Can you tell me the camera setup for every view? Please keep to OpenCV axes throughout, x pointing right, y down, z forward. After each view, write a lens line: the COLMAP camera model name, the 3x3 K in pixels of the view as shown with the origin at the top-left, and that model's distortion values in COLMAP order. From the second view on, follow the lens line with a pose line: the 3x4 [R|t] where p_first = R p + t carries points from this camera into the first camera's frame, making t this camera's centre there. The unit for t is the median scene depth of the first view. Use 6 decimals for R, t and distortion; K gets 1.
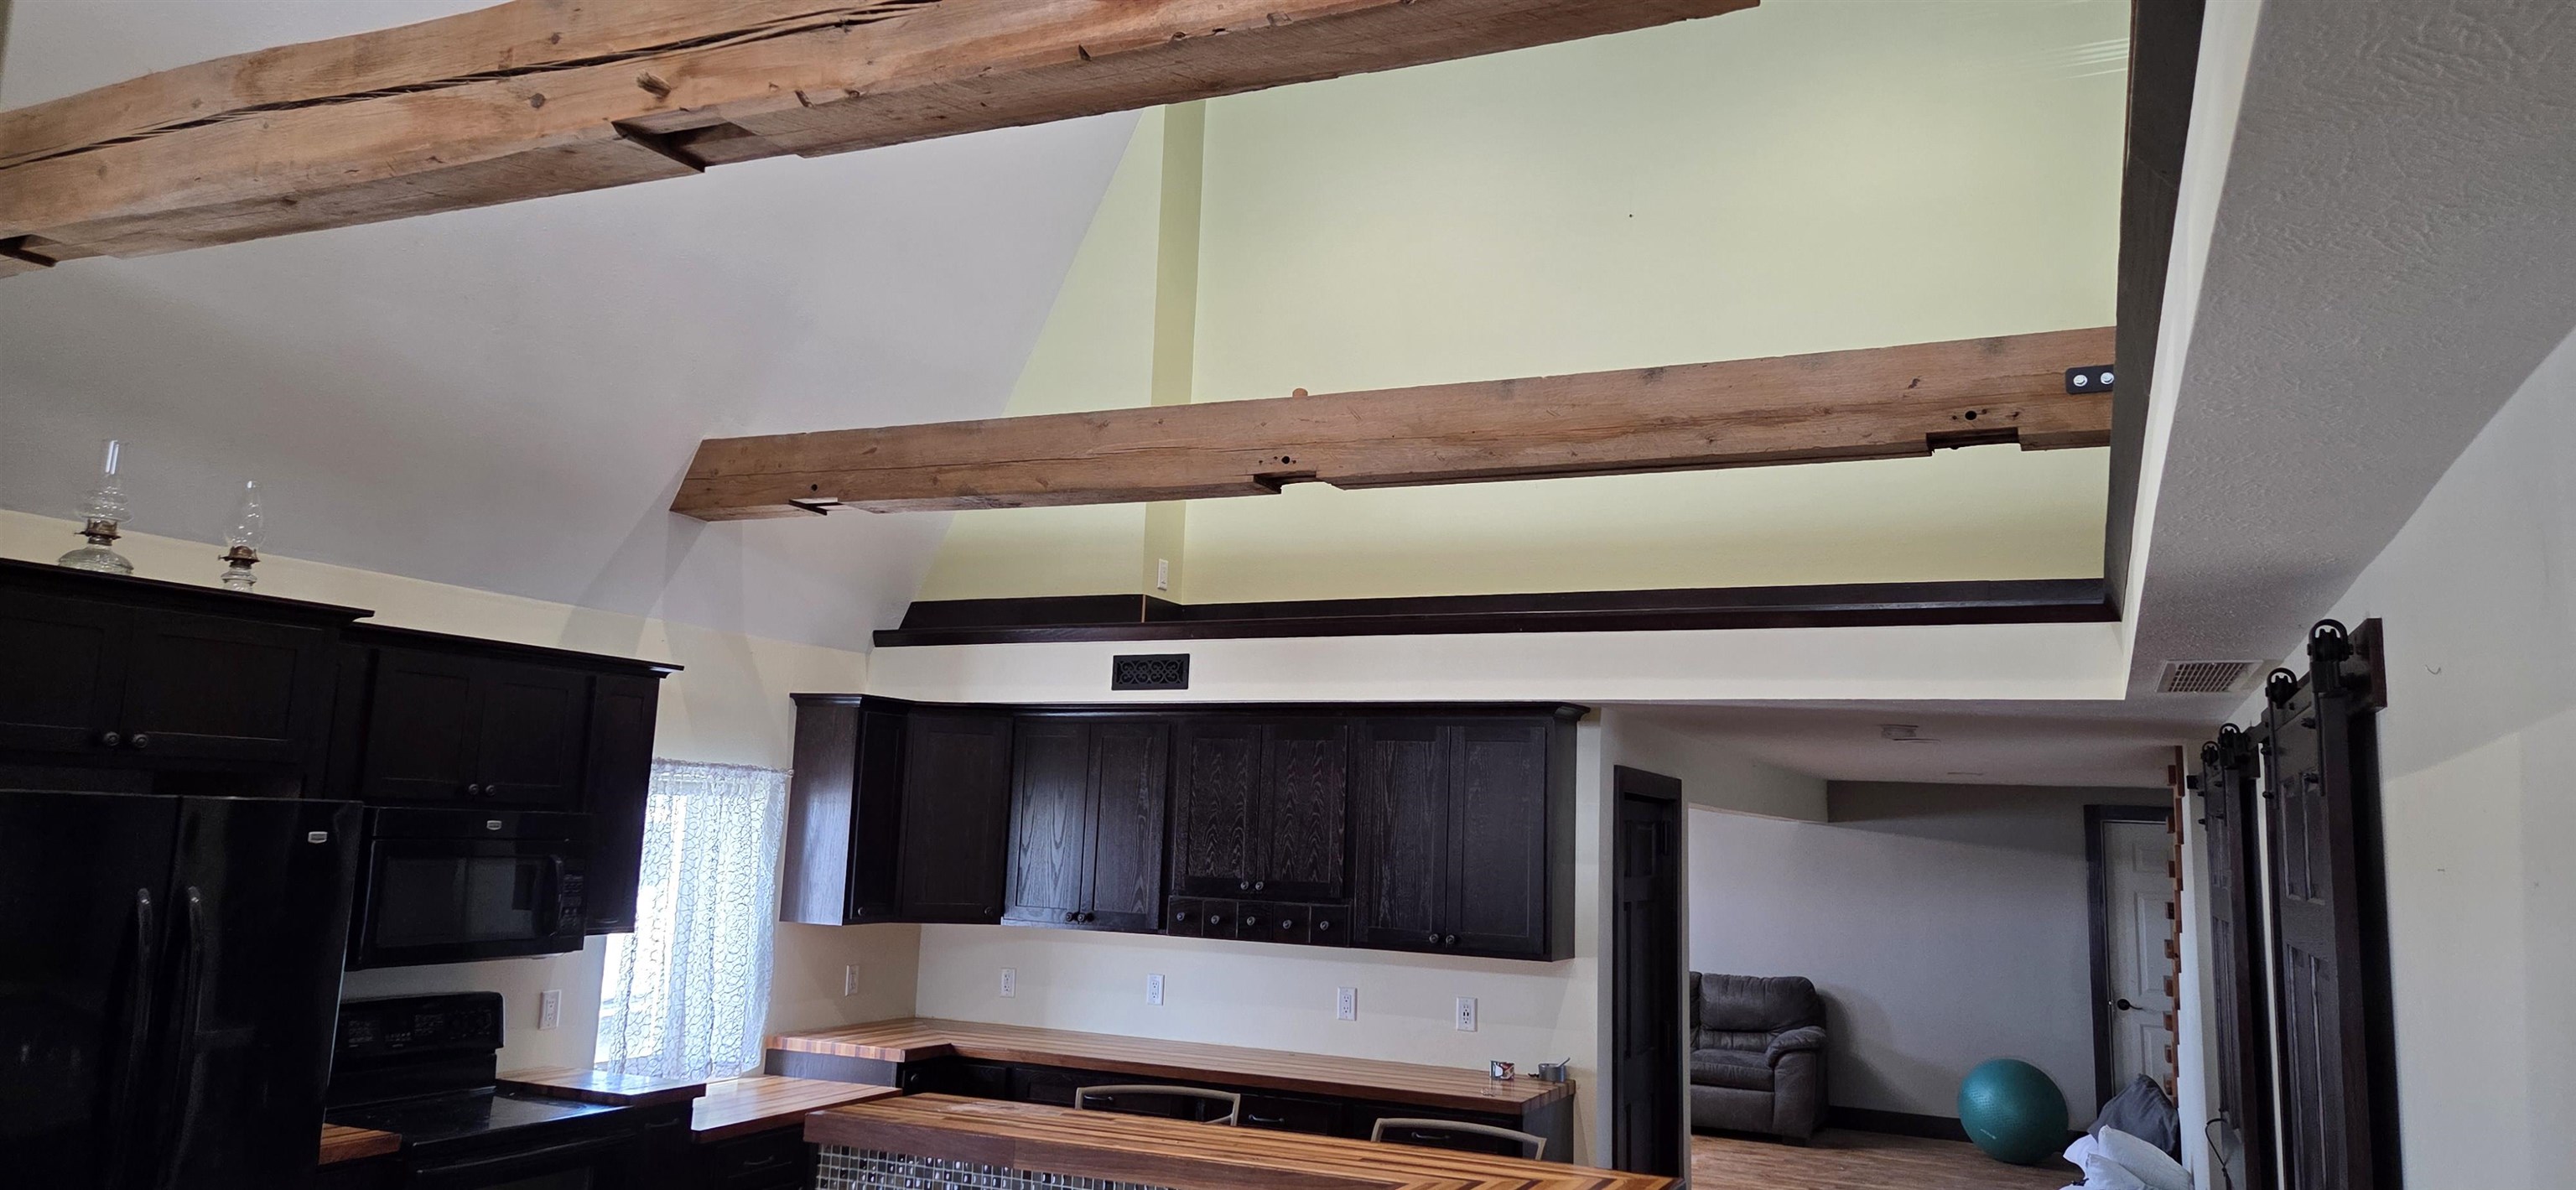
lens RADIAL K [[1715.3, 0, 1292.8], [0, 1715.3, 569.0], [0, 0, 1]] dist [0.077061, -0.065445]
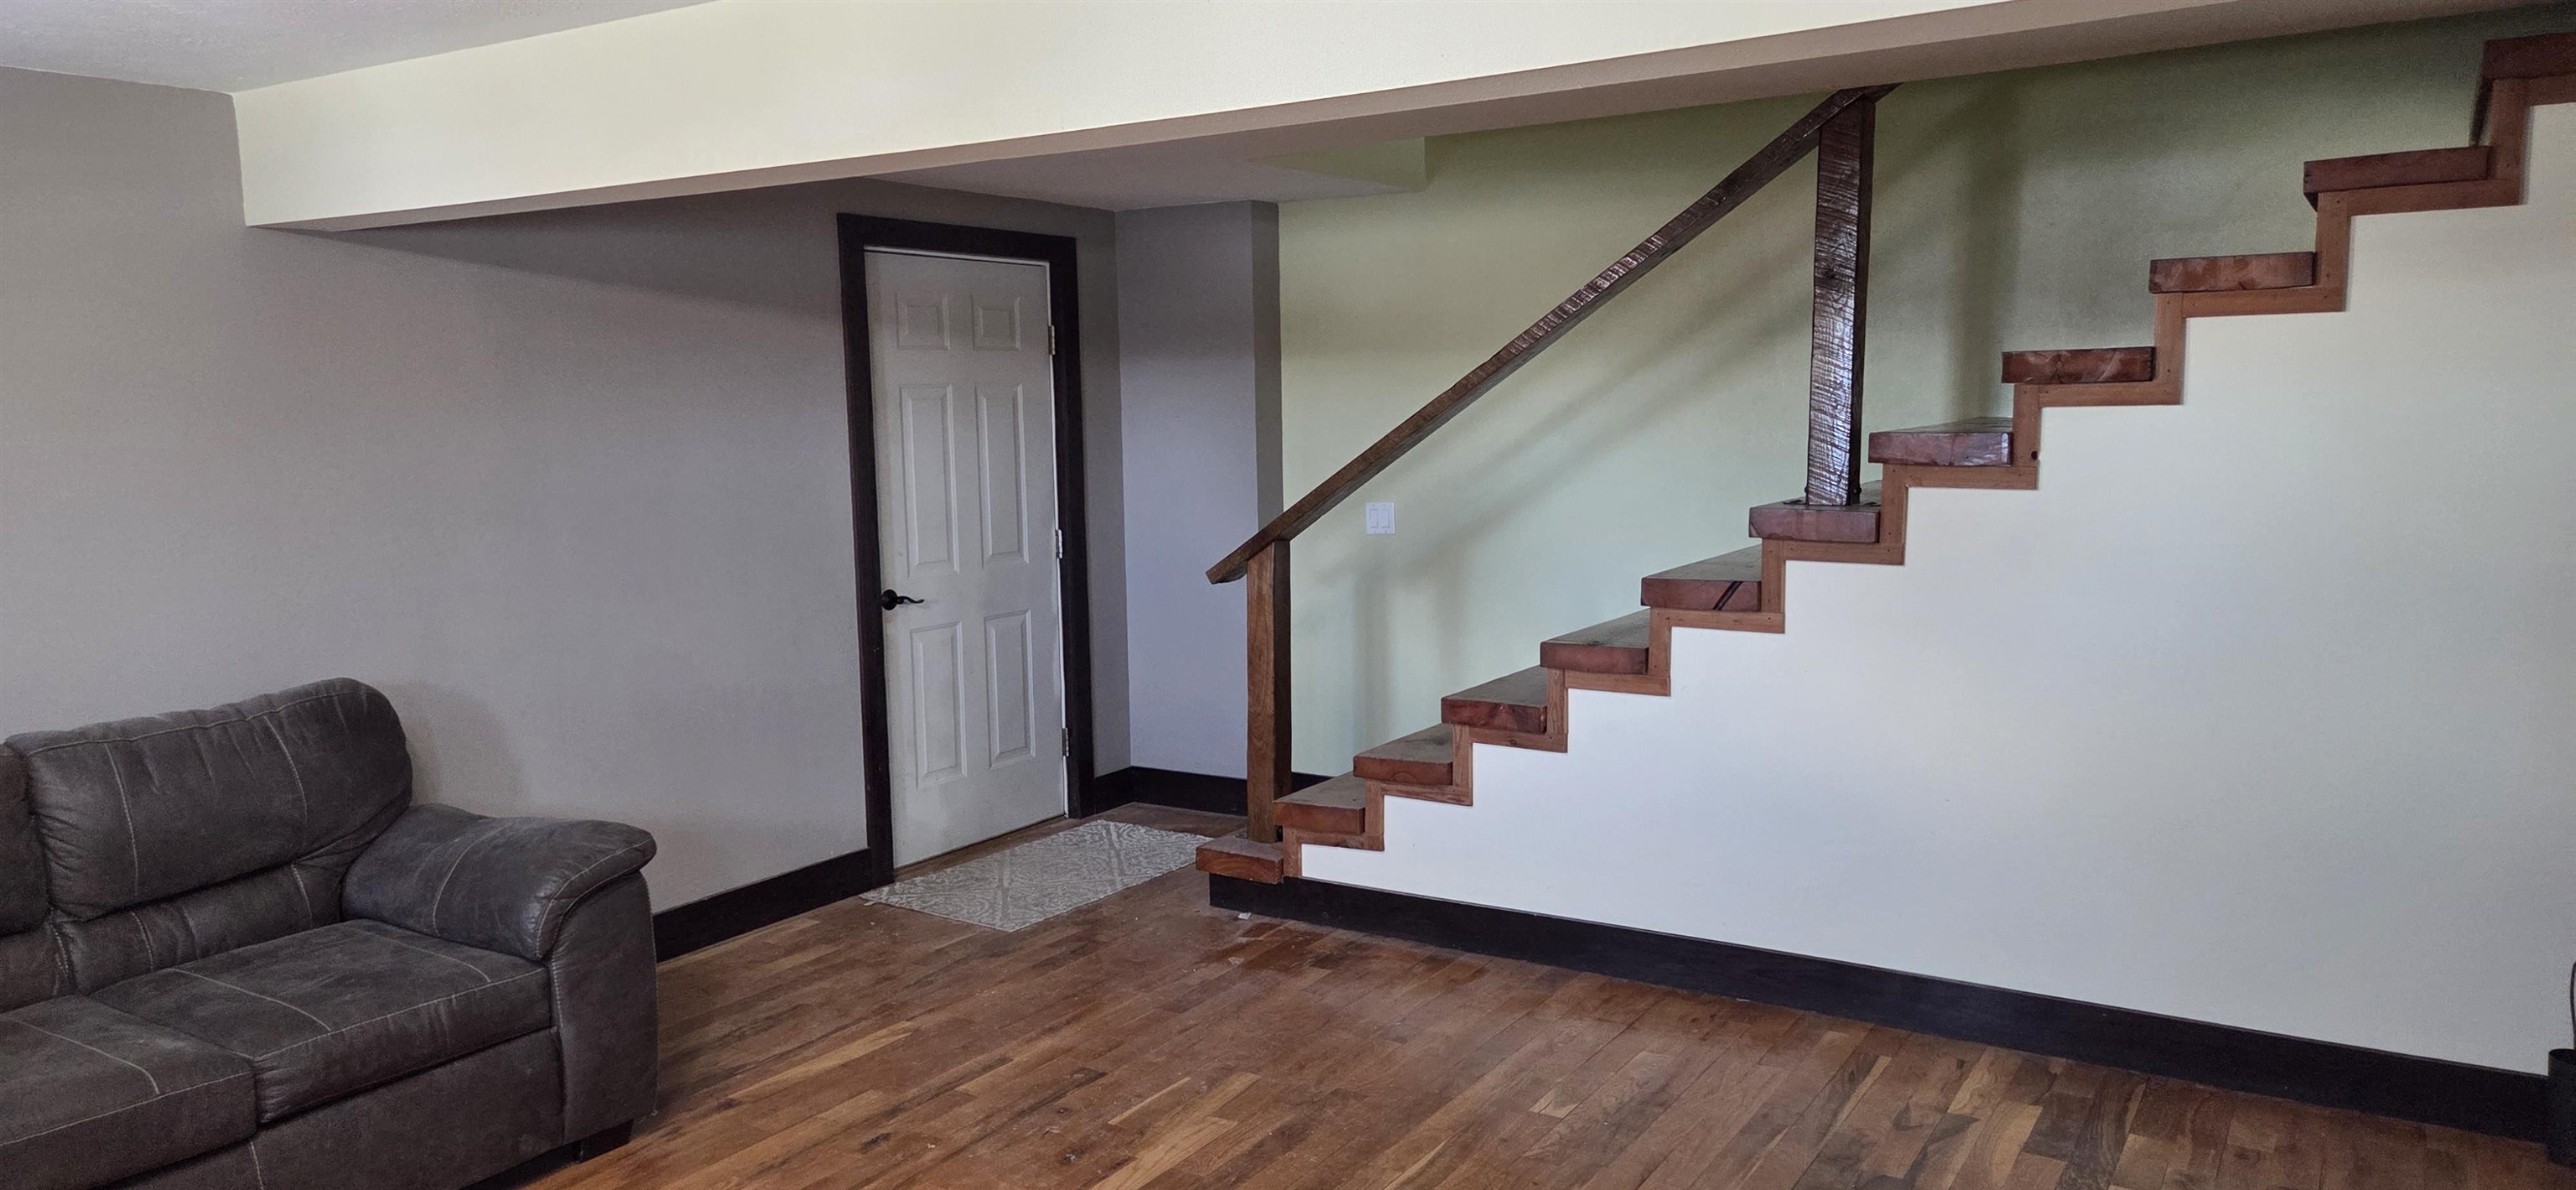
lens RADIAL K [[1715.3, 0, 1292.8], [0, 1715.3, 569.0], [0, 0, 1]] dist [0.077061, -0.065445]
pose [[0.135742, -0.135693, 0.981408, -0.020746], [-0.132693, 0.979162, 0.153735, 0.239494], [-0.981818, -0.151094, 0.114908, 1.355418]]
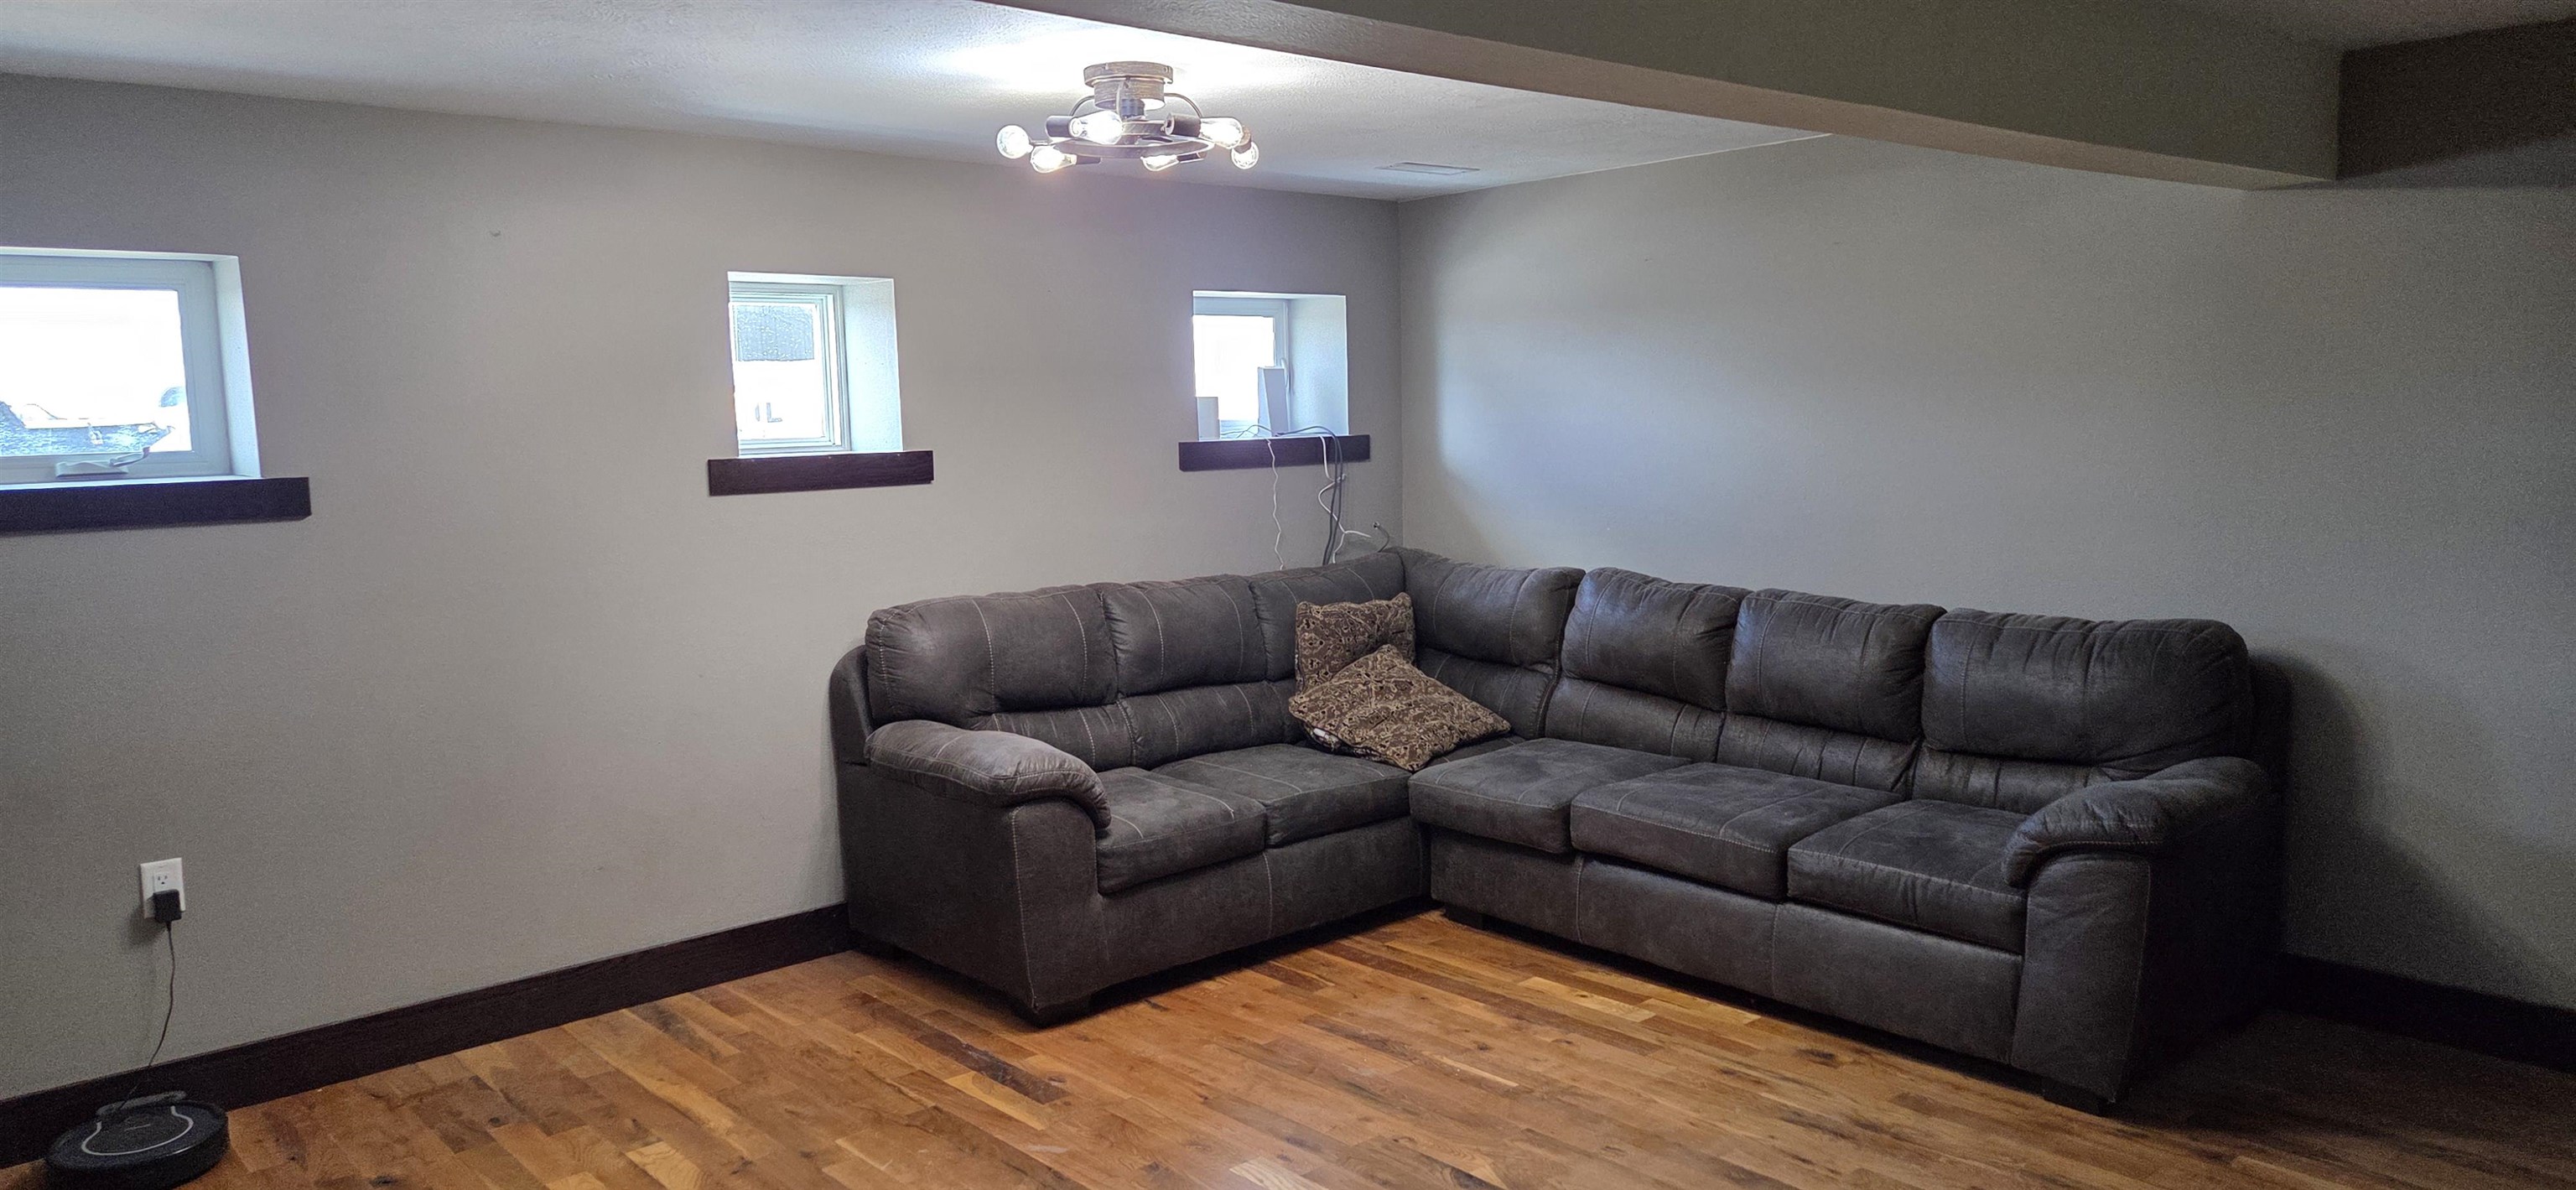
lens RADIAL K [[1715.3, 0, 1292.8], [0, 1715.3, 569.0], [0, 0, 1]] dist [0.077061, -0.065445]
pose [[0.918585, -0.019359, -0.394750, 0.455895], [0.117211, 0.967209, 0.225317, 0.212357], [0.377444, -0.253242, 0.890733, 1.059791]]
